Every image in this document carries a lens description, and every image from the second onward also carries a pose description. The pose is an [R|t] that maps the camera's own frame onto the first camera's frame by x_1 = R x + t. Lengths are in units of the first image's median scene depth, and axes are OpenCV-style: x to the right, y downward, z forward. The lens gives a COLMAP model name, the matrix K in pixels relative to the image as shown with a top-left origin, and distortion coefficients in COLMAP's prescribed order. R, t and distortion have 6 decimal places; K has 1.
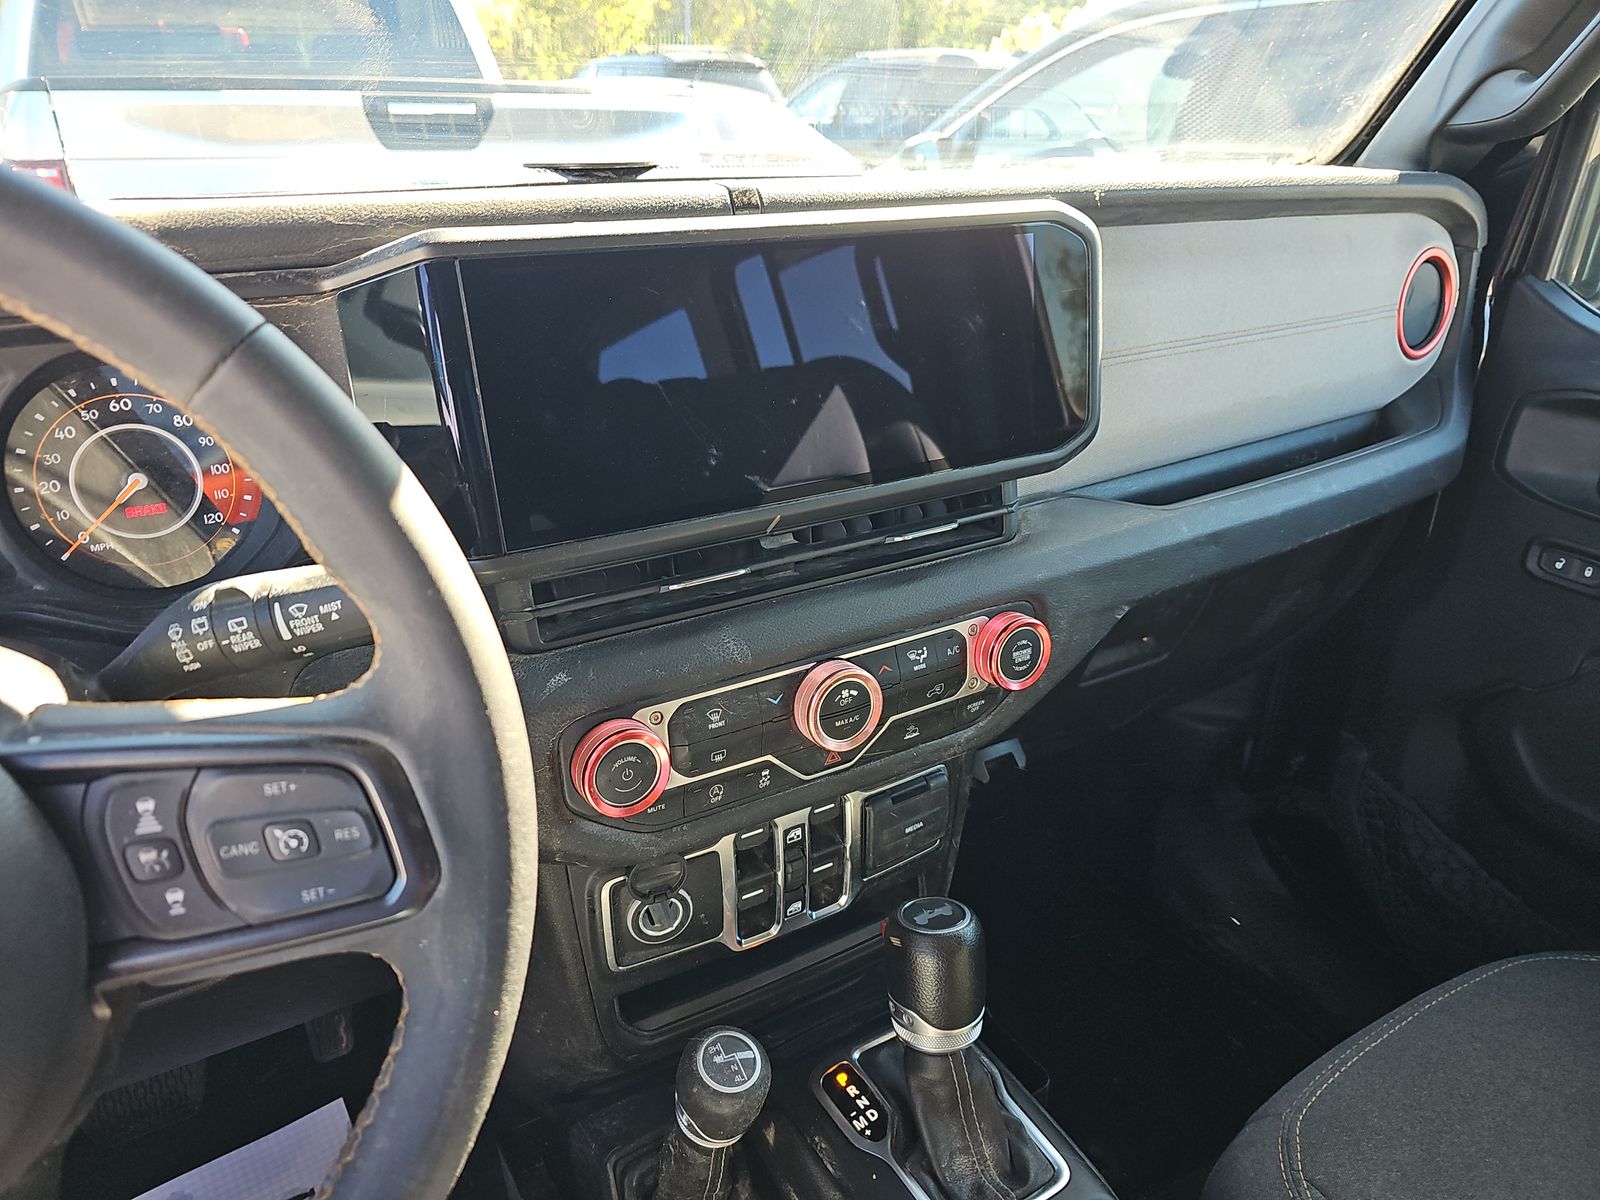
lens RADIAL K [[1112.2, 0, 795.7], [0, 1112.2, 623.3], [0, 0, 1]] dist [0.036904, -0.020359]
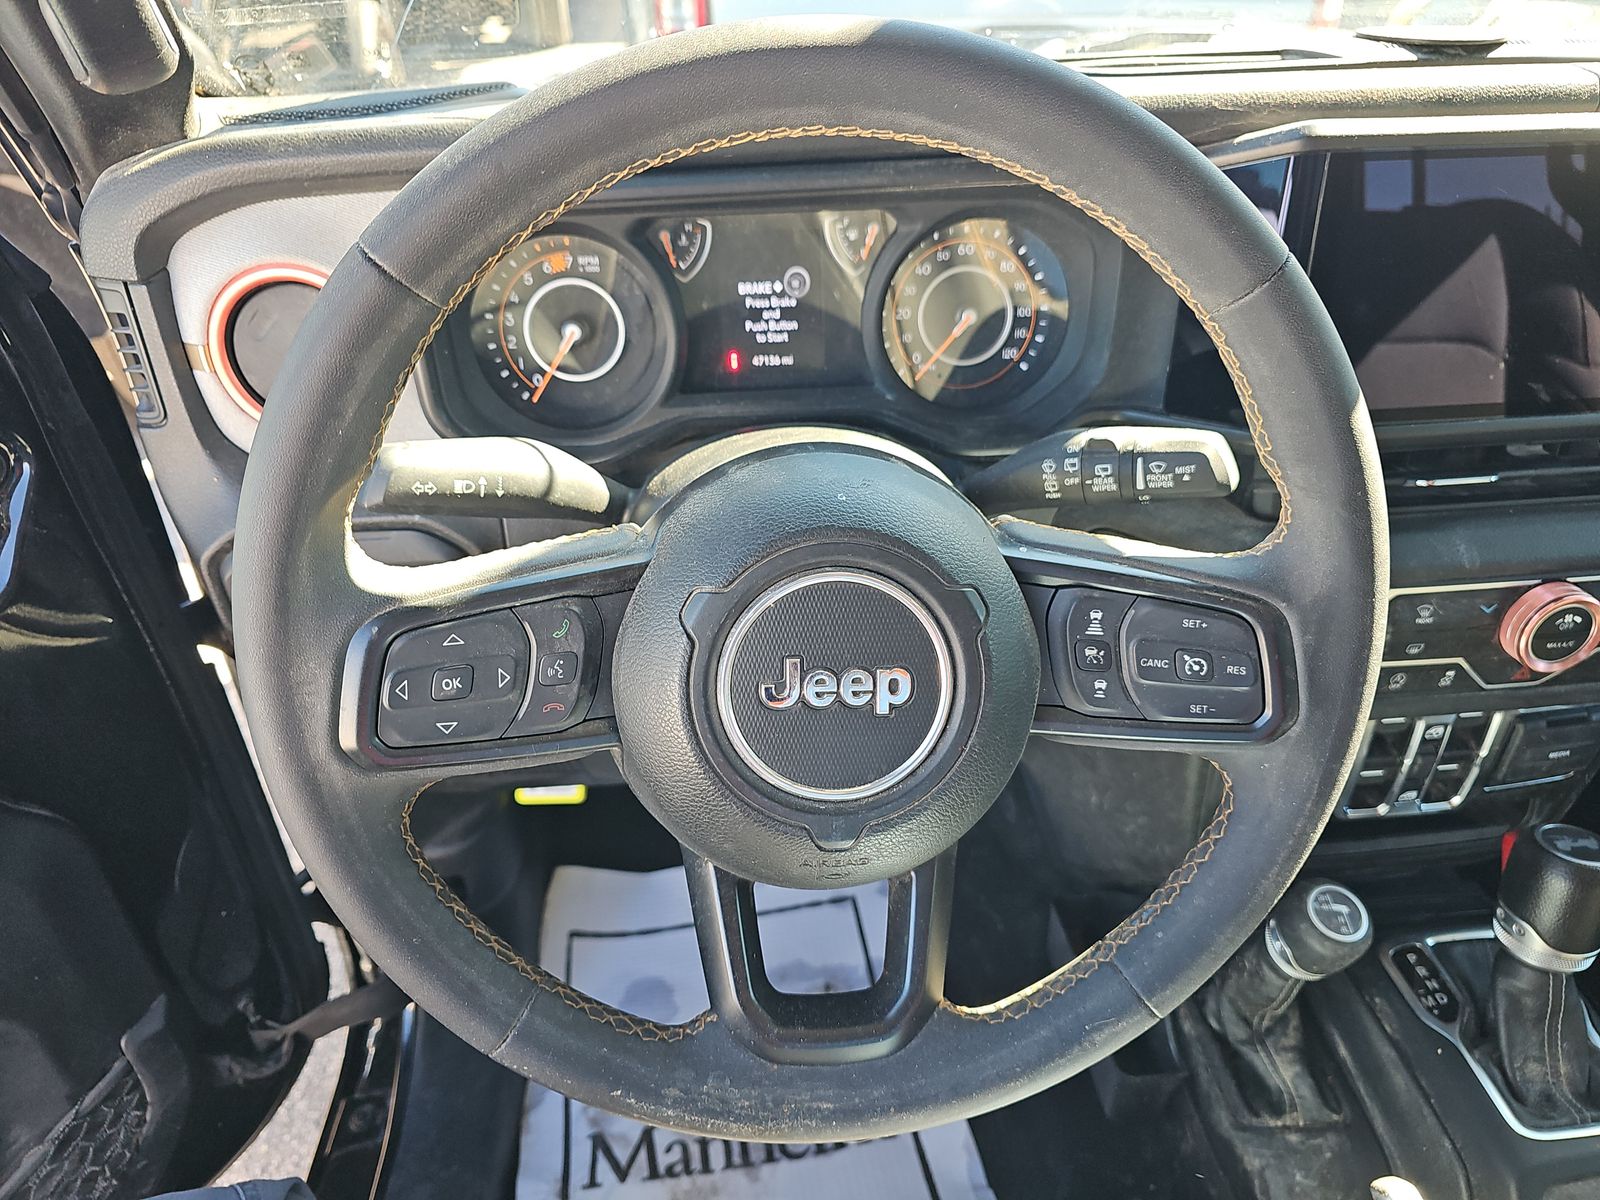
lens RADIAL K [[1112.2, 0, 795.7], [0, 1112.2, 623.3], [0, 0, 1]] dist [0.036904, -0.020359]
pose [[0.915636, 0.231581, -0.328604, -0.256259], [-0.171374, 0.964268, 0.202036, -0.018203], [0.363650, -0.128677, 0.922606, -0.188983]]
